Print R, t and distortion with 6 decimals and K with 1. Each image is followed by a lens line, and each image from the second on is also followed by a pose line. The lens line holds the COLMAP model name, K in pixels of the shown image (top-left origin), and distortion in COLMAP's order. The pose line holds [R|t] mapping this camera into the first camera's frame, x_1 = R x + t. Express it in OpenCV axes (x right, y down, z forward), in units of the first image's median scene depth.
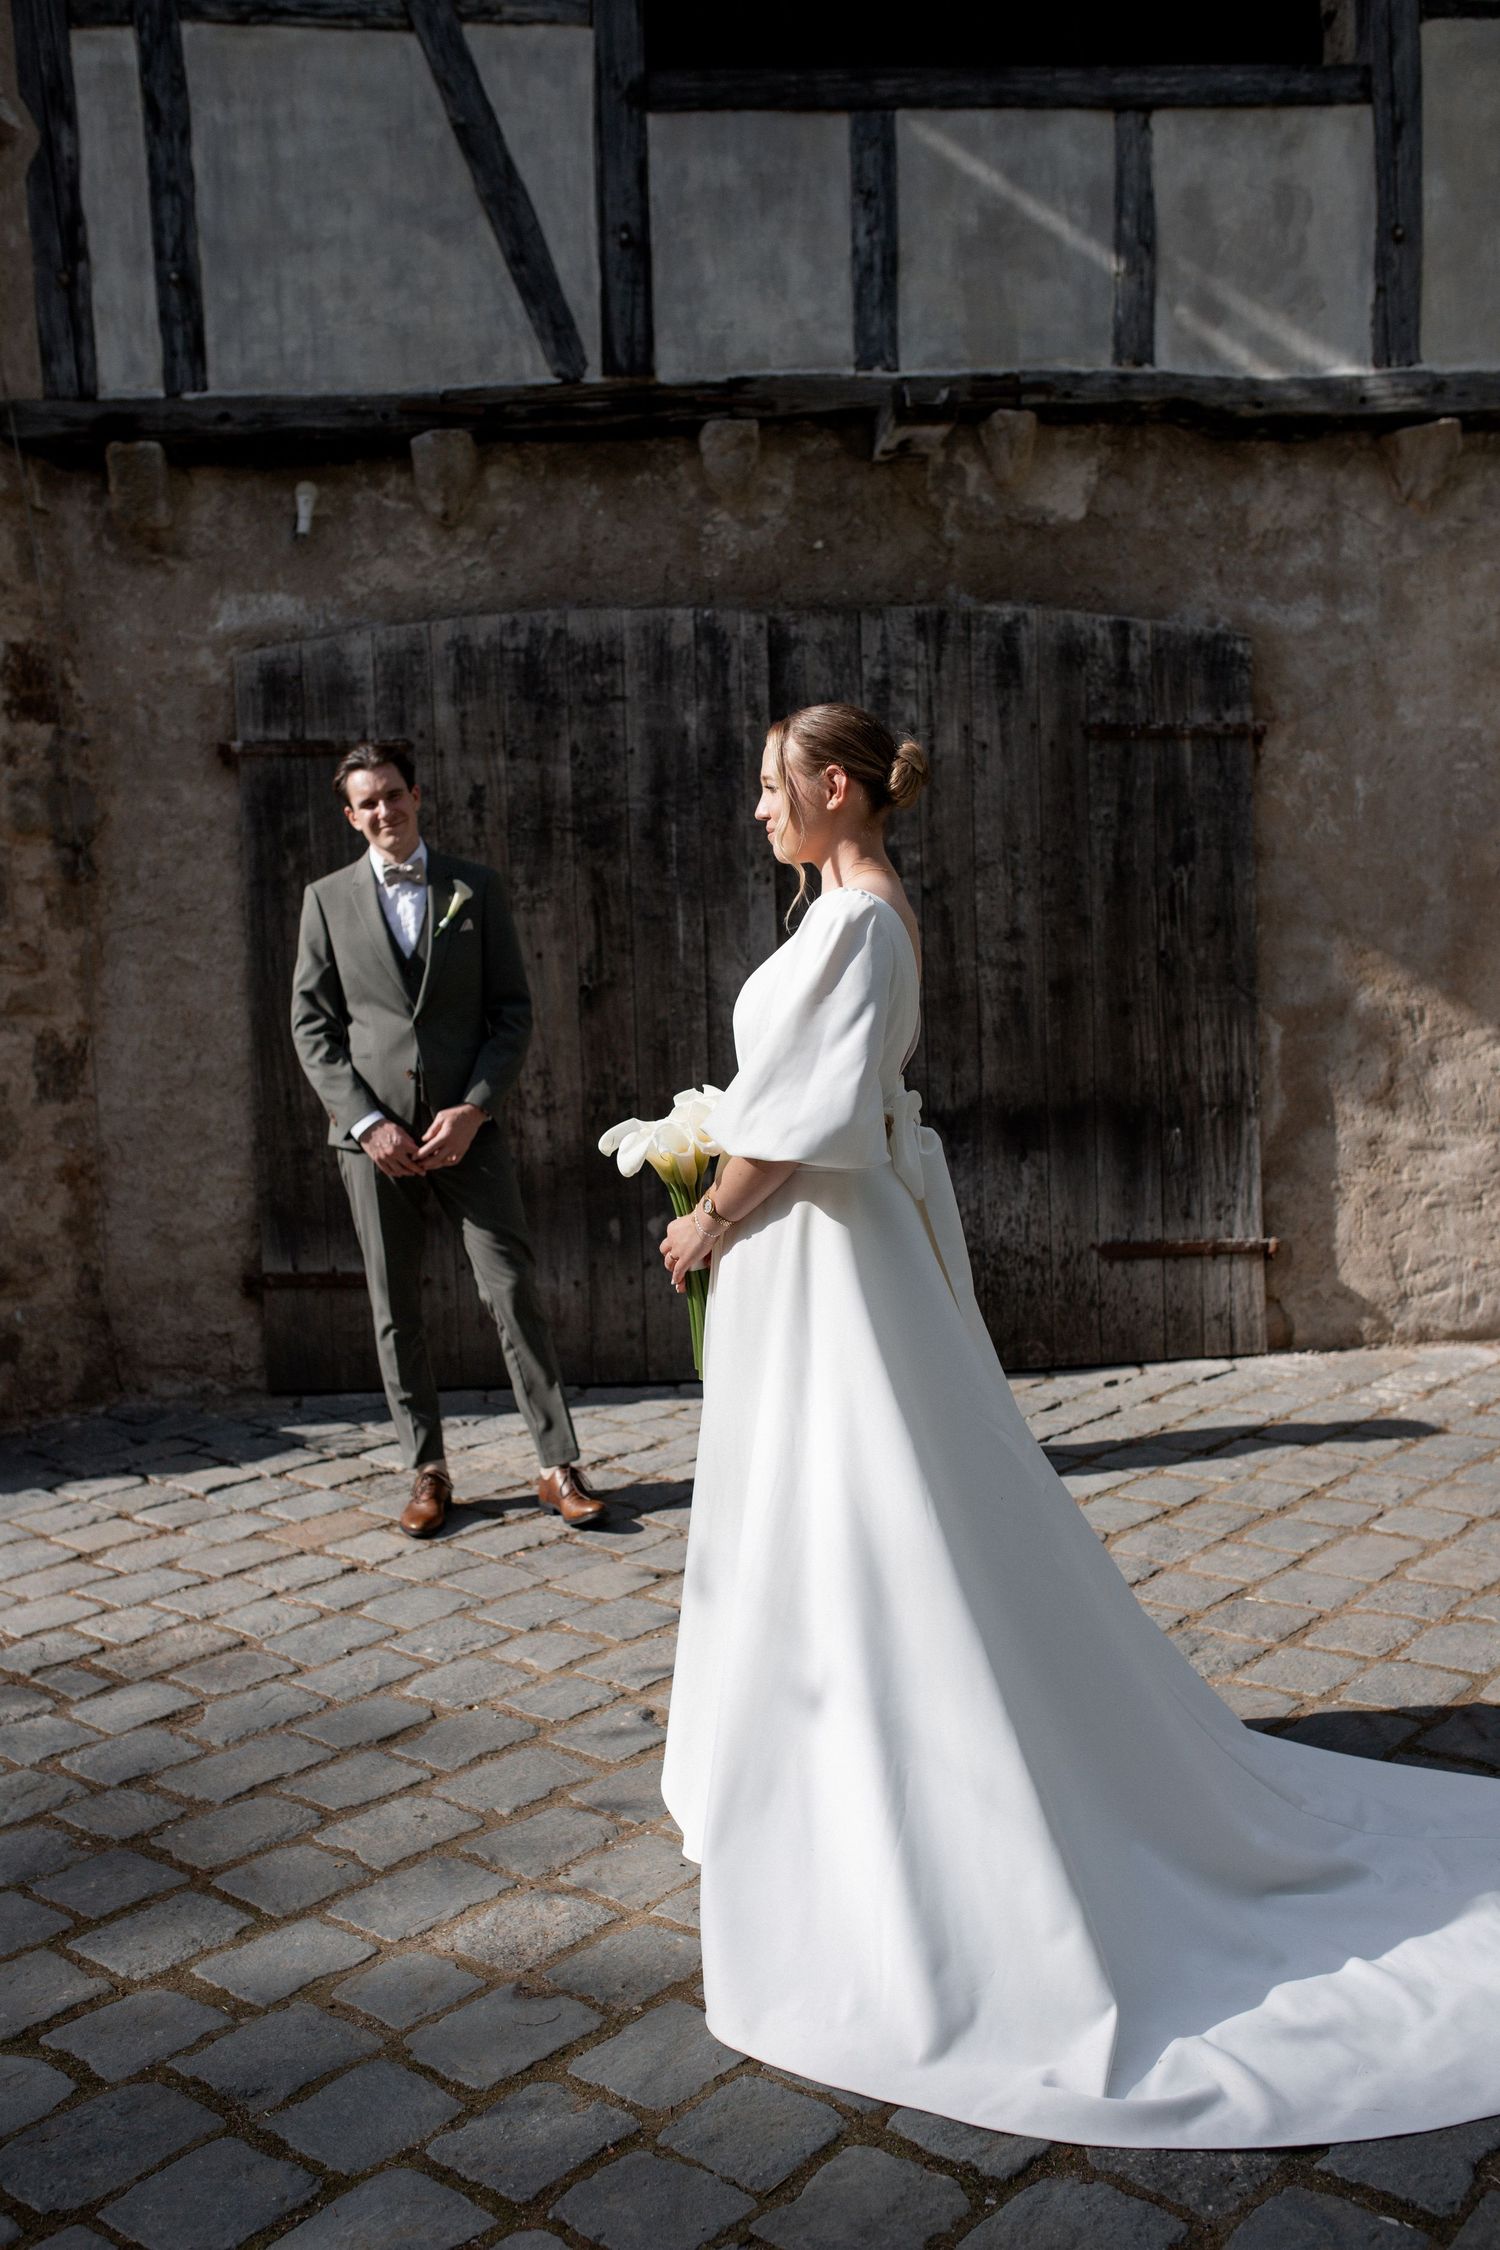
lens RADIAL K [[1902.5, 0, 750.0], [0, 1902.5, 1125.0], [0, 0, 1]] dist [-0.015577, 0.020413]
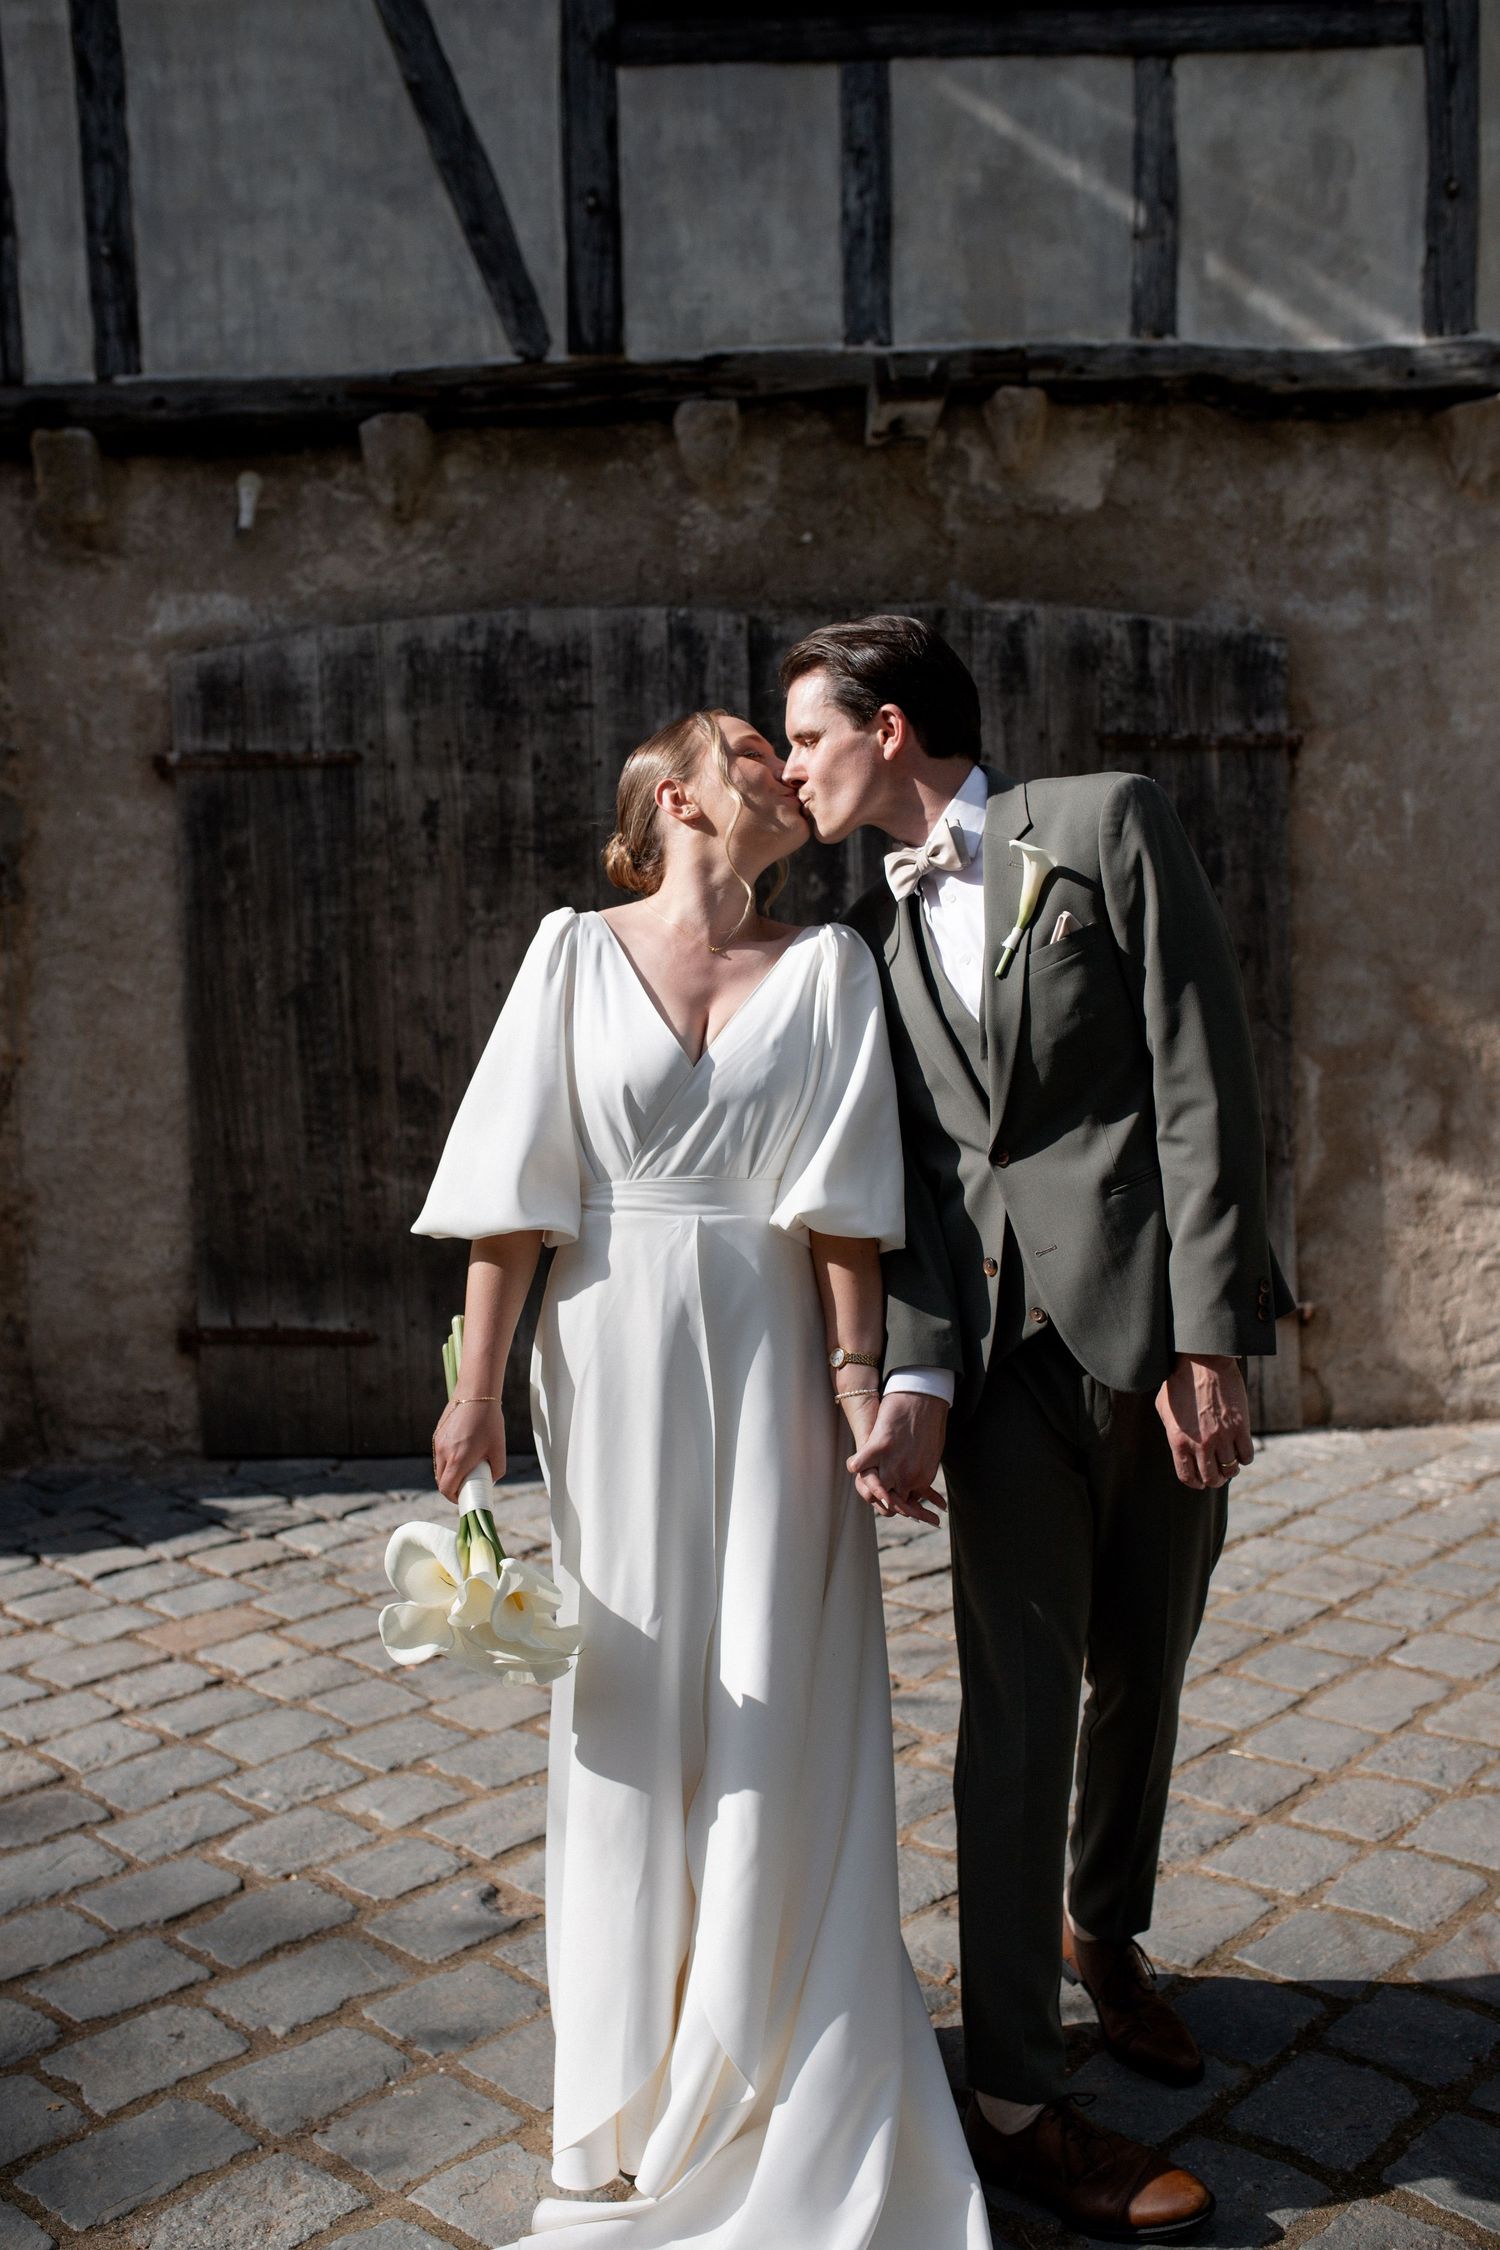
lens RADIAL K [[1902.5, 0, 750.0], [0, 1902.5, 1125.0], [0, 0, 1]] dist [-0.015577, 0.020413]
pose [[0.998843, 0.008659, -0.047308, 0.056210], [-0.009240, 0.999884, -0.012084, -0.012185], [0.047198, 0.012507, 0.998807, 0.092646]]
